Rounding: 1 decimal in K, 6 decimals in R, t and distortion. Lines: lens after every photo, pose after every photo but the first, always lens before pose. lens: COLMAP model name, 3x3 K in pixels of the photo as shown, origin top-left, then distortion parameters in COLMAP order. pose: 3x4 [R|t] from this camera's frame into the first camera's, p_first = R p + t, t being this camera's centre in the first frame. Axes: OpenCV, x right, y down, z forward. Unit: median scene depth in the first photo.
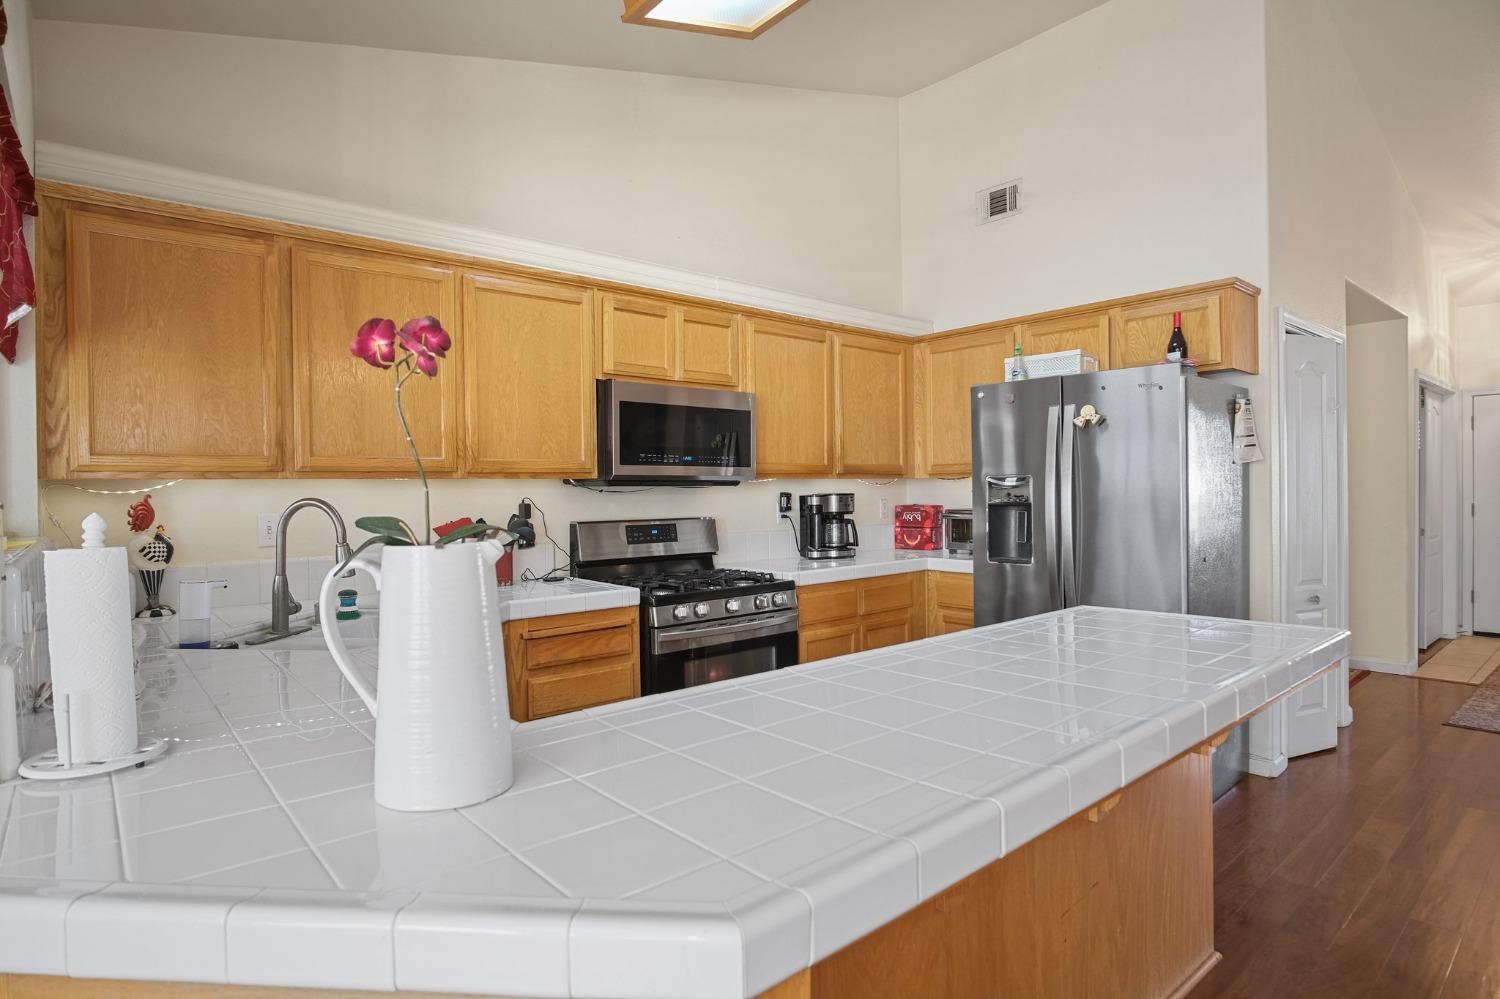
lens RADIAL K [[800.5, 0, 754.1], [0, 800.5, 495.3], [0, 0, 1]] dist [-0.024552, 0.003082]
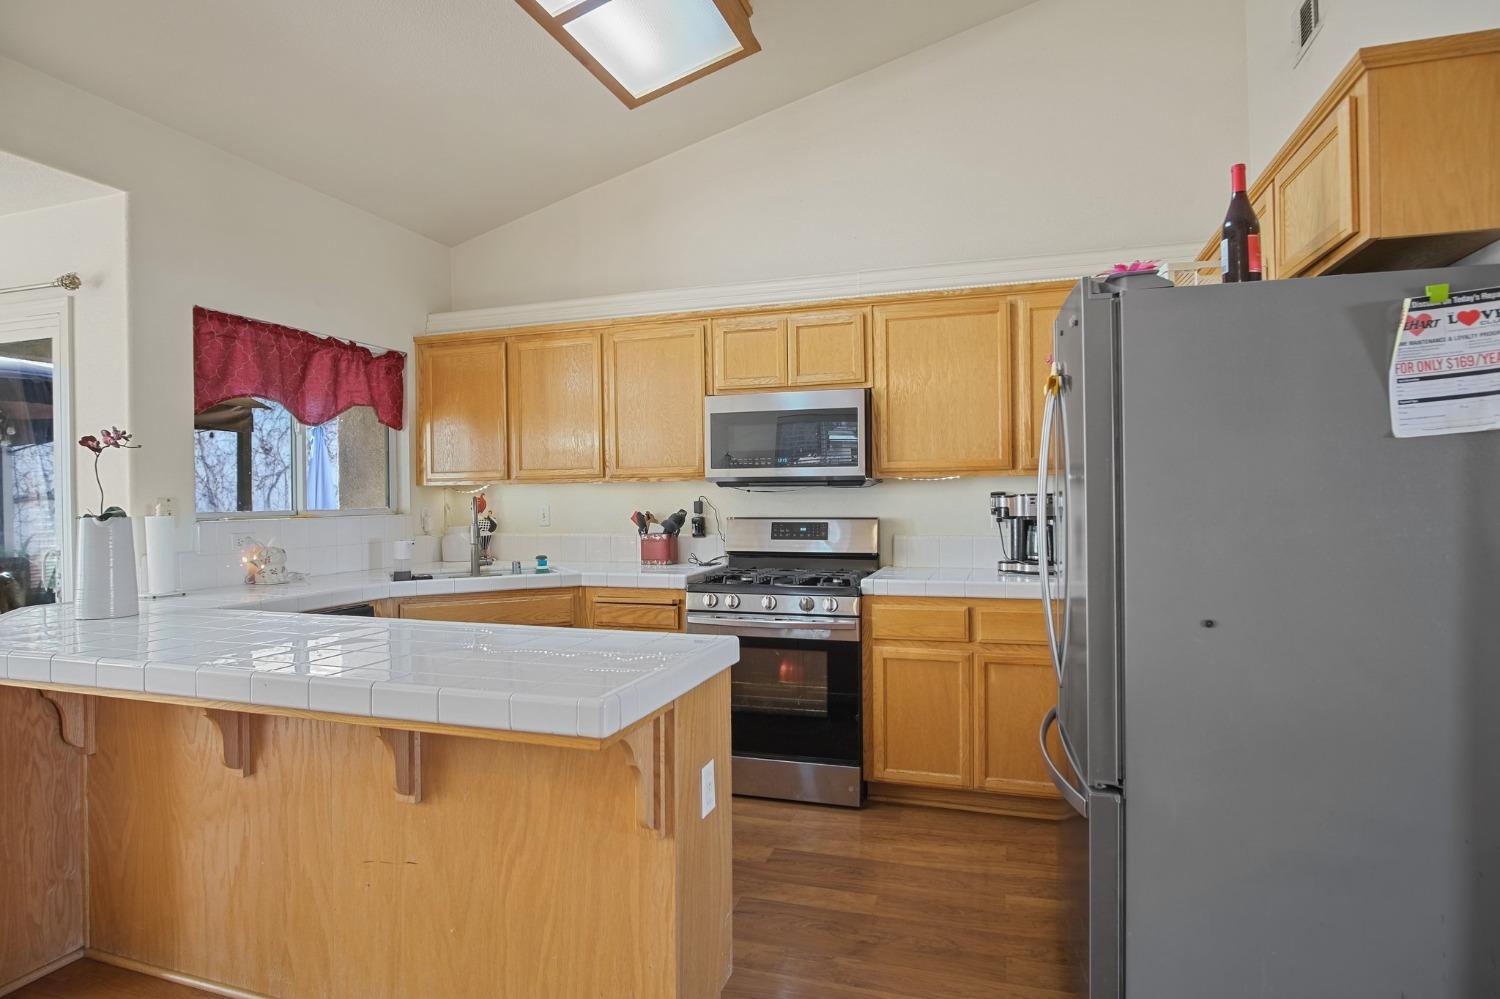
lens RADIAL K [[800.5, 0, 755.2], [0, 800.5, 496.2], [0, 0, 1]] dist [-0.024552, 0.003082]
pose [[0.514461, 0.007538, -0.857480, 1.016864], [-0.000574, 0.999964, 0.008447, -0.009969], [0.857513, -0.003853, 0.514447, 0.540346]]
